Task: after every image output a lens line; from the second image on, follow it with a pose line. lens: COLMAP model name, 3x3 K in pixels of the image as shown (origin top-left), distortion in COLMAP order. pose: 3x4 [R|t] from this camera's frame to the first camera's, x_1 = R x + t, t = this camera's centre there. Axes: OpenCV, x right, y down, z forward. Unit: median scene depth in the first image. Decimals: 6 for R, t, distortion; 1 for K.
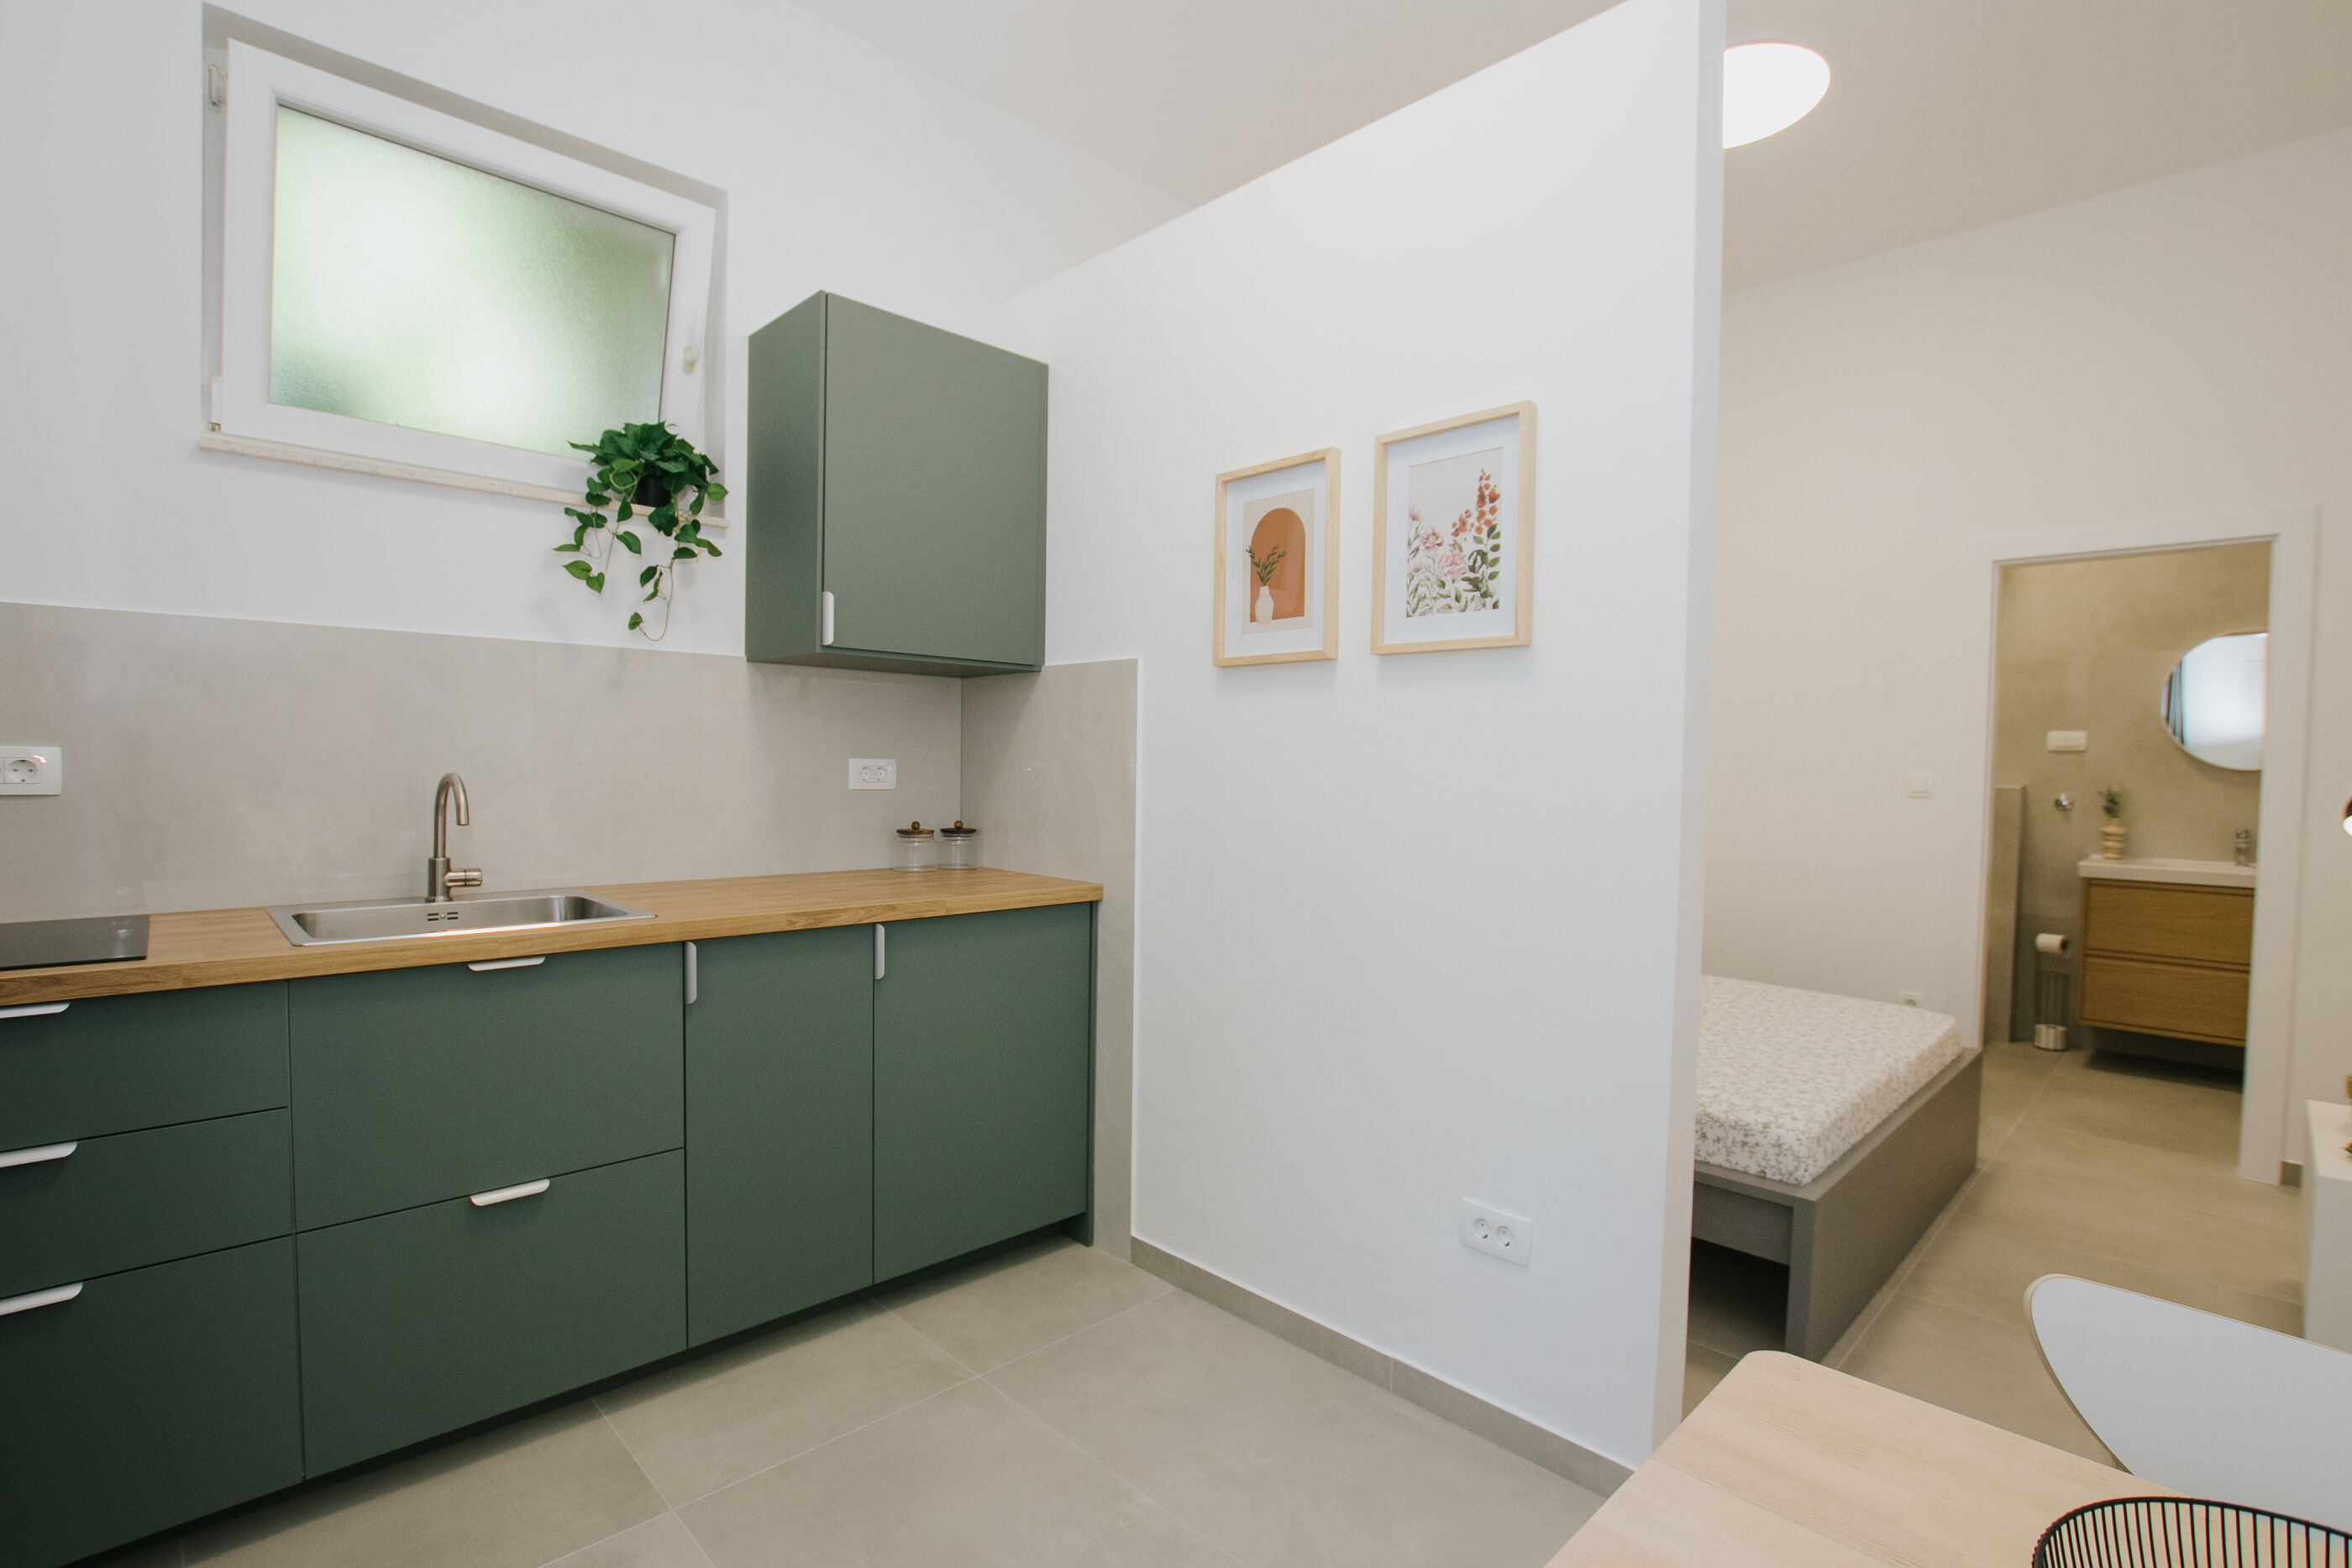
lens RADIAL K [[1100.3, 0, 1163.2], [0, 1100.3, 801.4], [0, 0, 1]] dist [-0.028823, 0.000932]
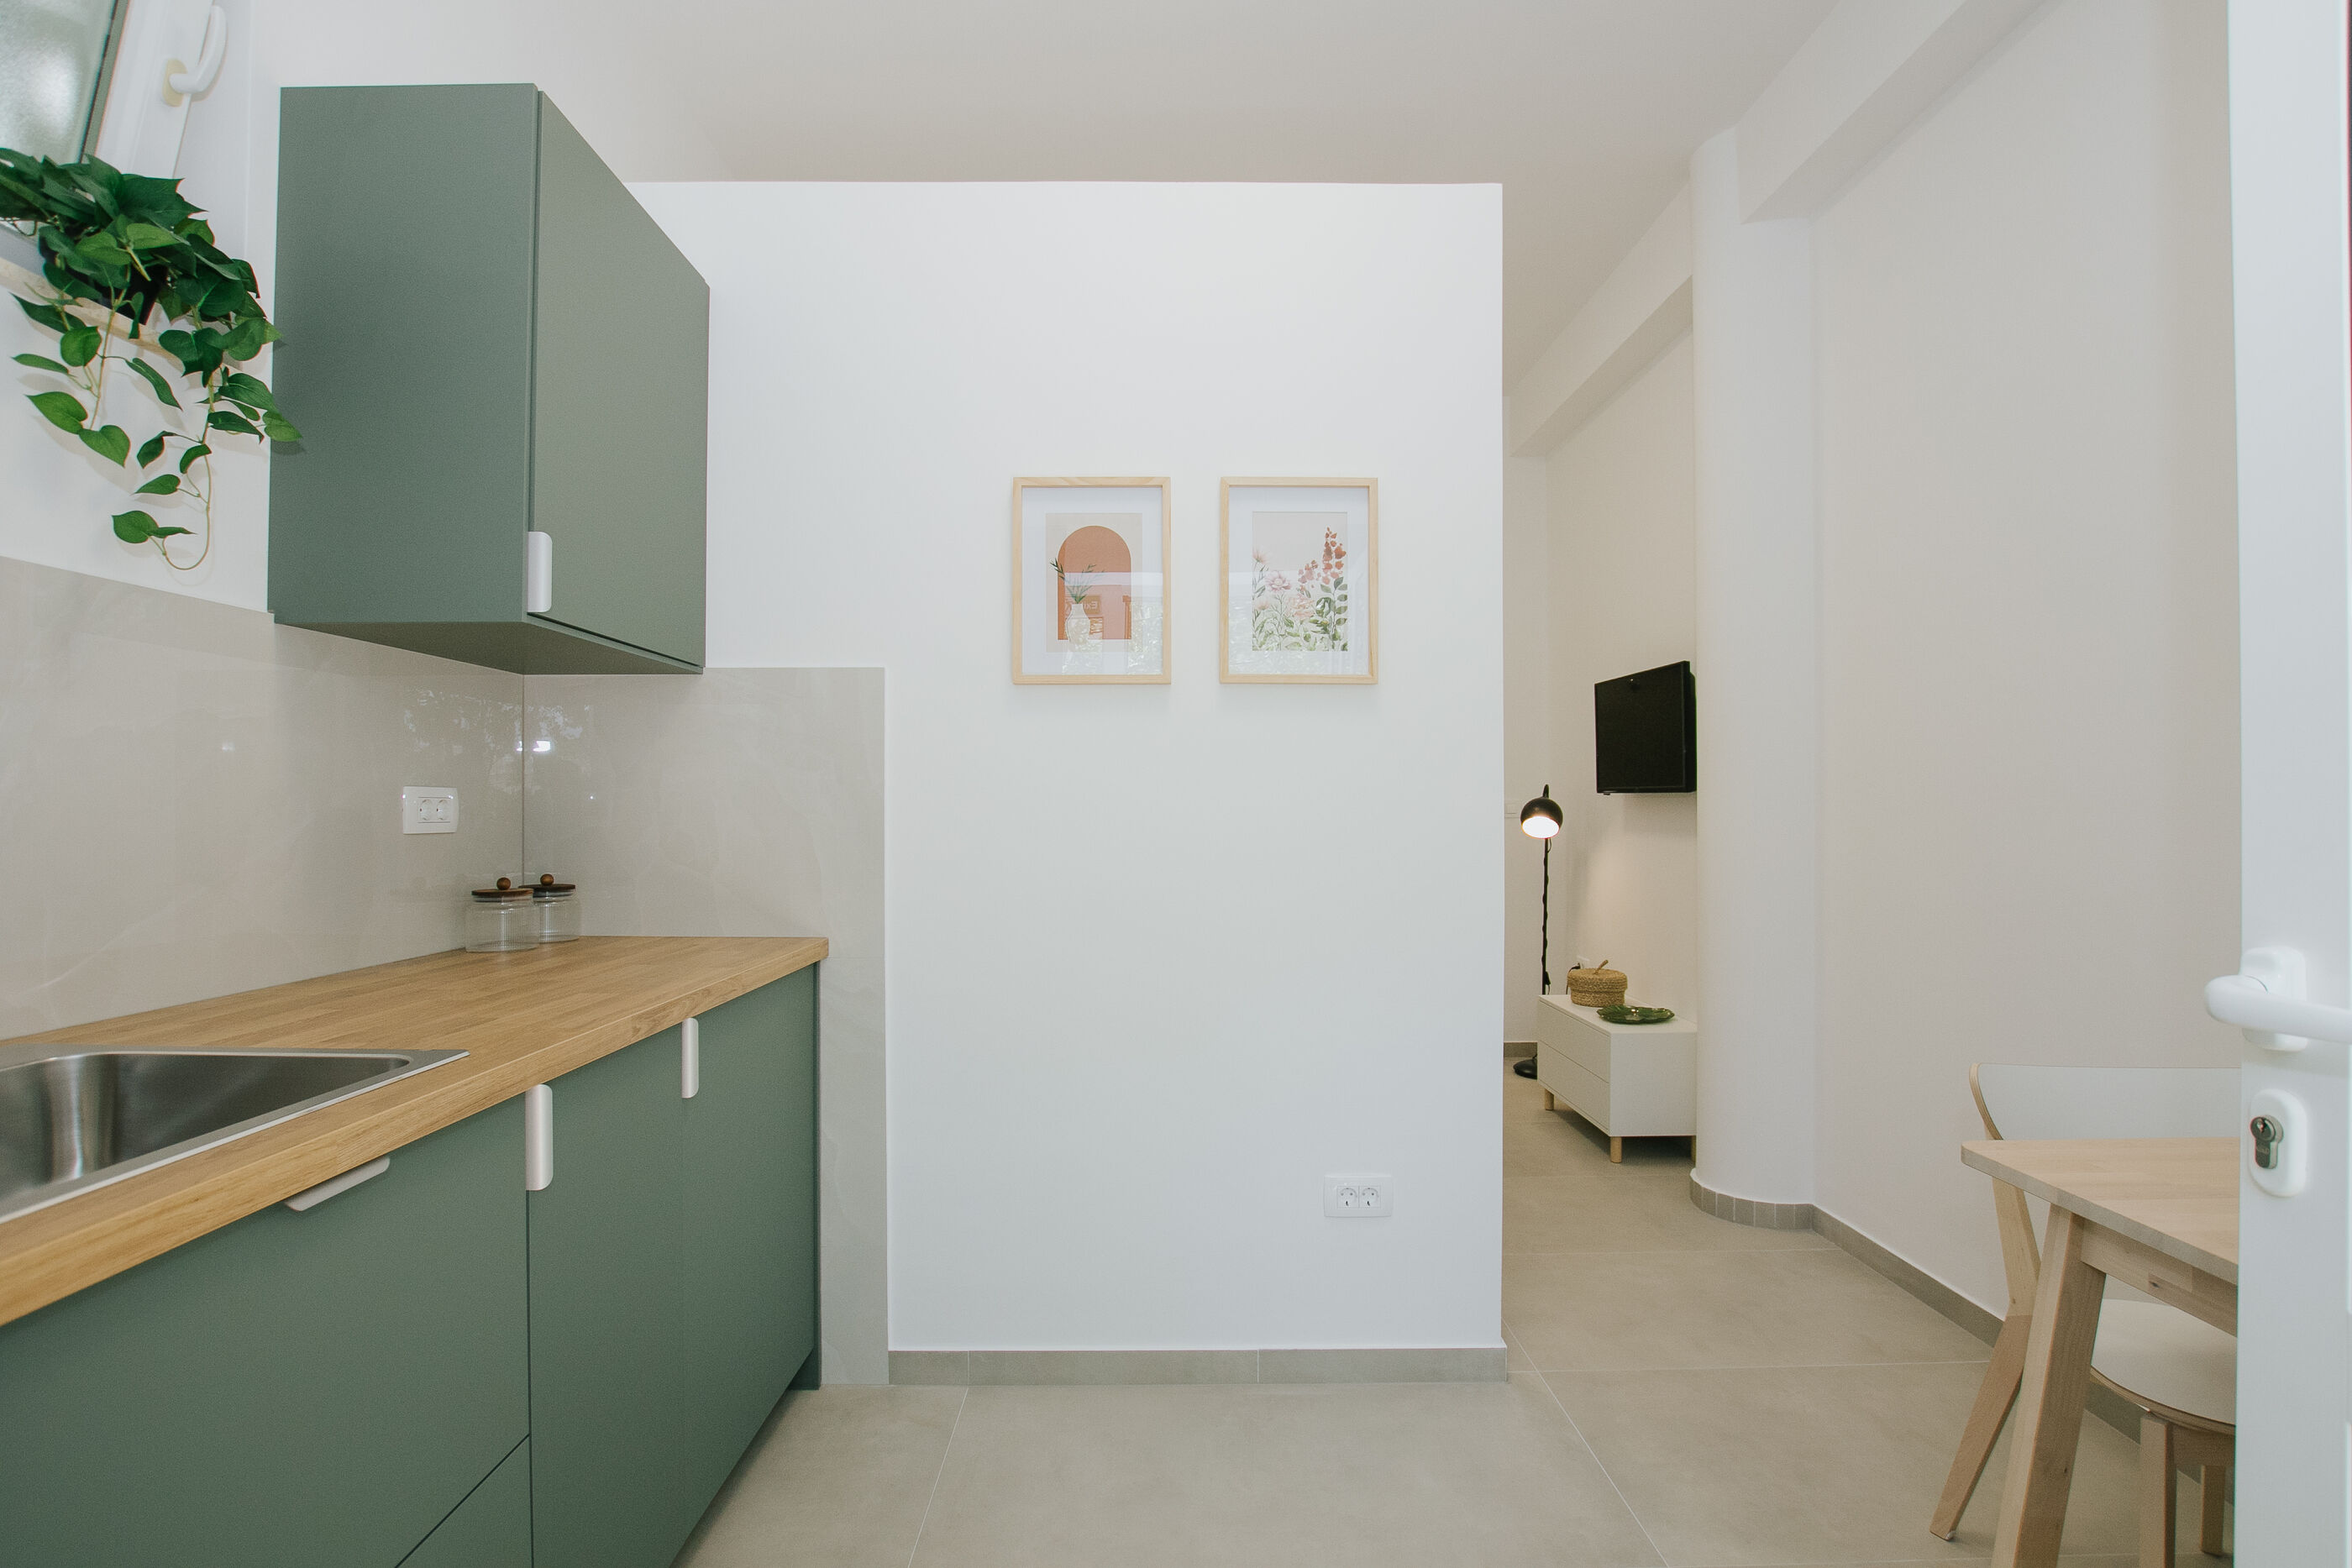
lens RADIAL K [[1078.5, 0, 1170.8], [0, 1078.5, 804.3], [0, 0, 1]] dist [-0.027366, 0.000185]
pose [[0.691165, -0.012883, 0.722582, -0.496603], [0.035627, 0.999233, -0.016263, -0.002414], [-0.721818, 0.036984, 0.691094, 0.277594]]
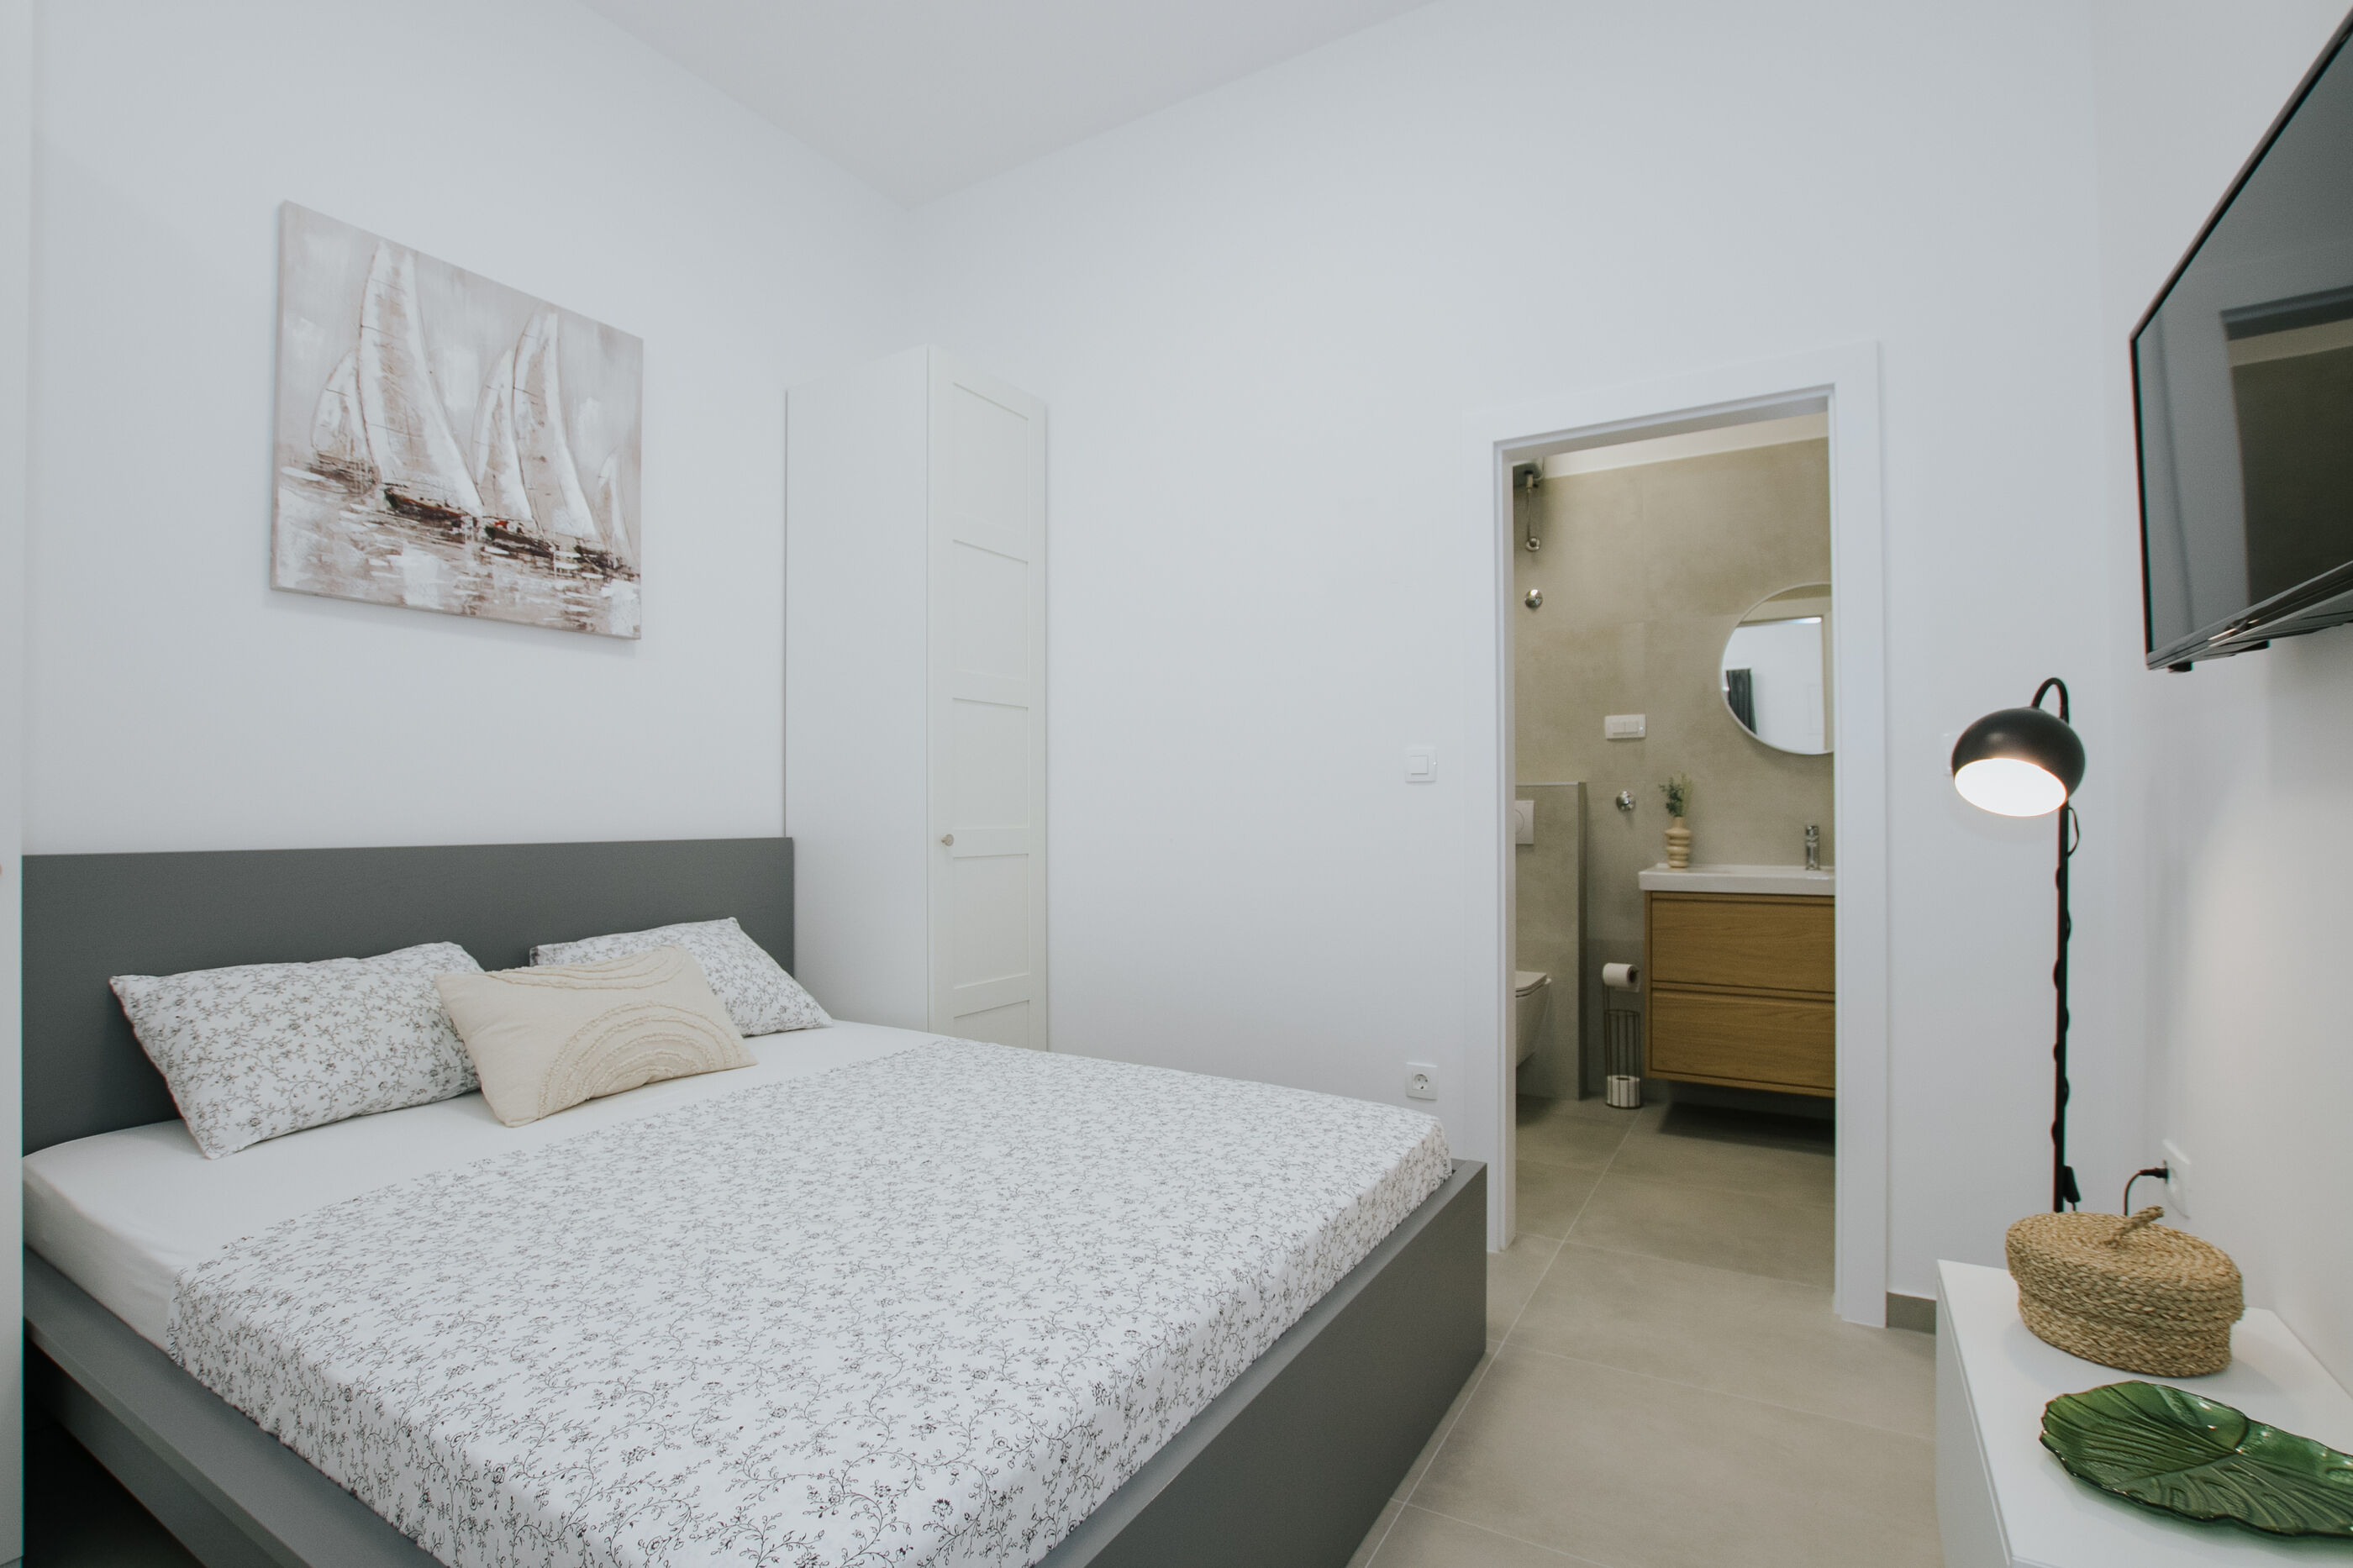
lens RADIAL K [[1079.0, 0, 1171.3], [0, 1079.0, 804.3], [0, 0, 1]] dist [-0.027366, 0.000185]
pose [[0.967322, -0.016414, 0.253019, 0.566416], [0.028002, 0.998714, -0.042264, 0.054779], [-0.252000, 0.047968, 0.966538, 0.572027]]
